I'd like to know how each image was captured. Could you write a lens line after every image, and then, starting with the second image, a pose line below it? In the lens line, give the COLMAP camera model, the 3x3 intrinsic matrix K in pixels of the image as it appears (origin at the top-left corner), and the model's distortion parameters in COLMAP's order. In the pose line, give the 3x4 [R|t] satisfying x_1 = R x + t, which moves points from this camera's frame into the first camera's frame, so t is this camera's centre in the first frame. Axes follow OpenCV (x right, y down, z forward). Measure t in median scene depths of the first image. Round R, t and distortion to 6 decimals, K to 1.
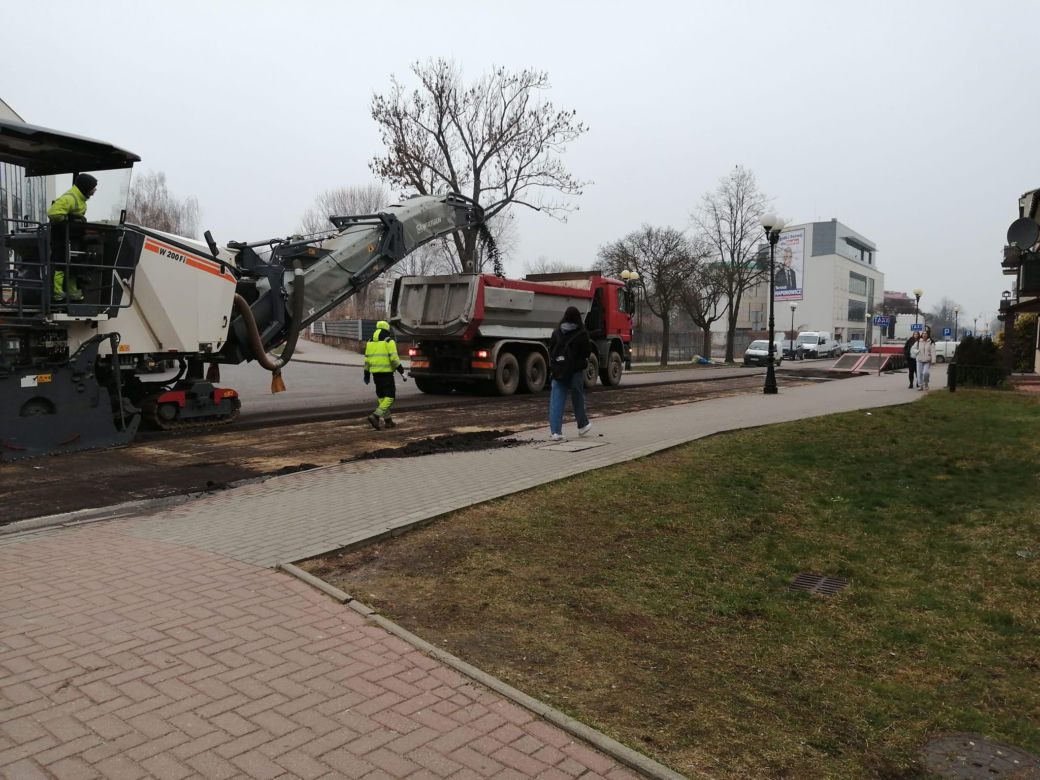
lens RADIAL K [[818.8, 0, 520.4], [0, 818.8, 392.6], [0, 0, 1]] dist [0.045840, -0.092775]
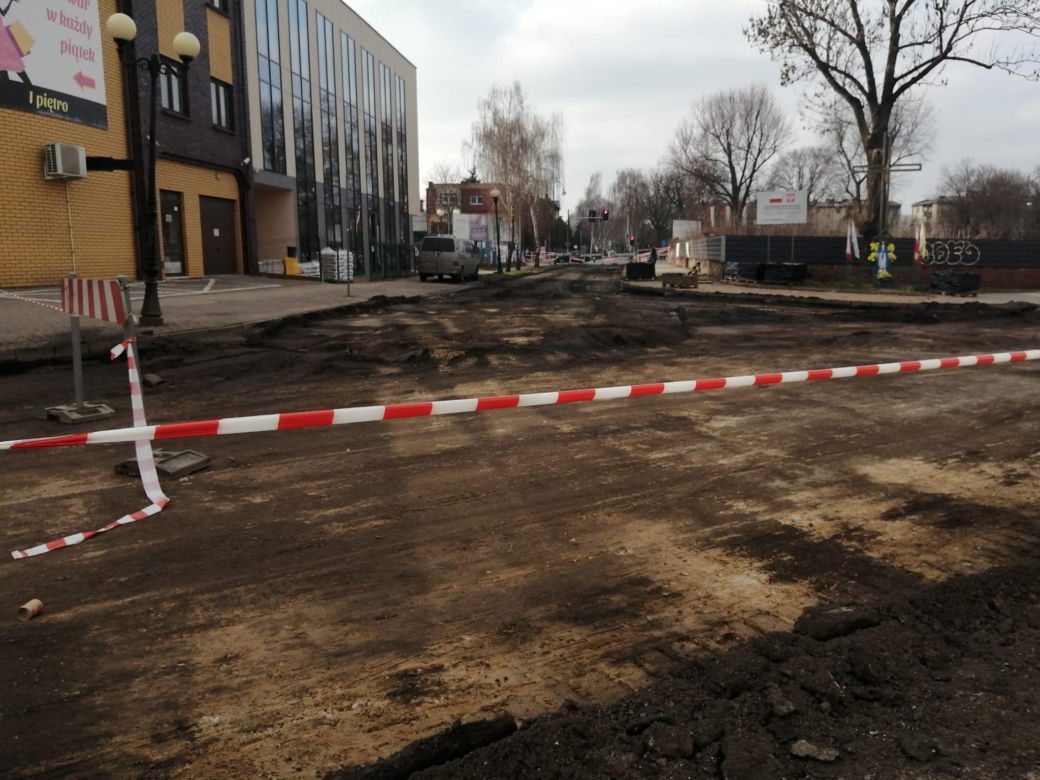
lens RADIAL K [[818.8, 0, 522.6], [0, 818.8, 398.6], [0, 0, 1]] dist [0.045840, -0.092775]
pose [[0.901095, 0.058765, -0.429621, -0.019632], [-0.017240, 0.994846, 0.099918, -0.007934], [0.433279, -0.082629, 0.897464, 0.194440]]
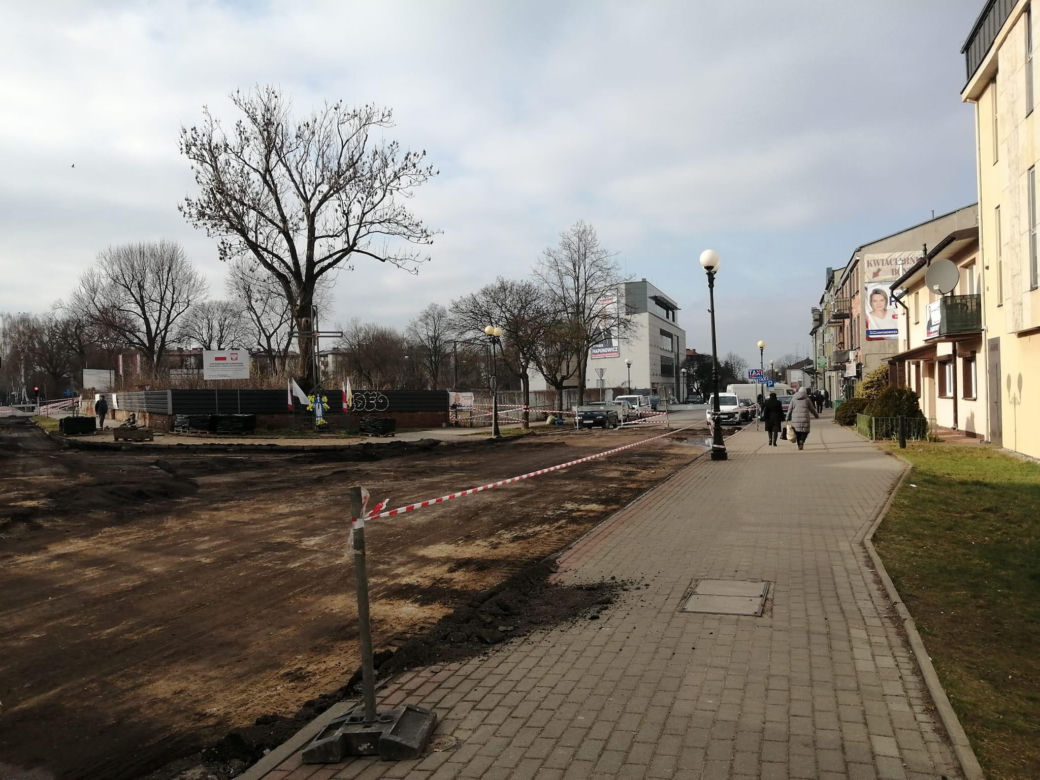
lens RADIAL K [[818.8, 0, 524.4], [0, 818.8, 398.5], [0, 0, 1]] dist [0.045840, -0.092775]
pose [[0.969992, -0.035793, 0.240487, -0.051556], [0.052194, 0.996699, -0.062179, -0.010182], [-0.237468, 0.072865, 0.968659, 0.113710]]
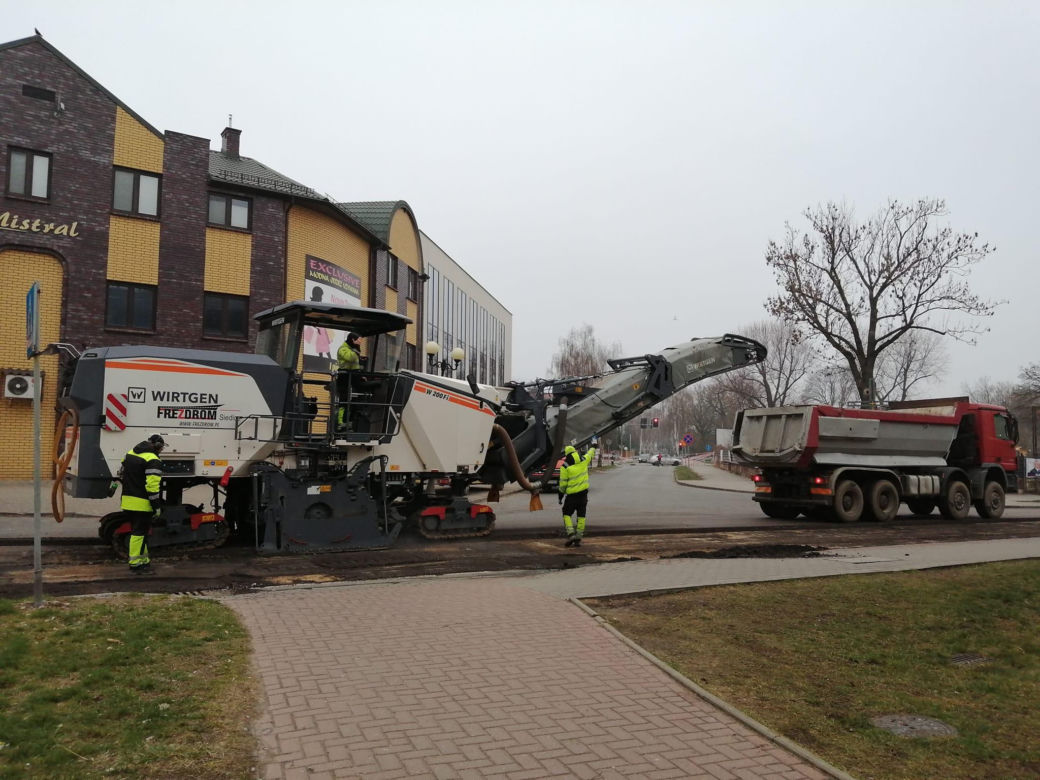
lens RADIAL K [[818.8, 0, 526.7], [0, 818.8, 401.0], [0, 0, 1]] dist [0.045840, -0.092775]
pose [[0.878883, -0.032121, -0.475954, 0.051890], [-0.037276, 0.990056, -0.135648, 0.004681], [0.475578, 0.136961, 0.868946, -0.065633]]
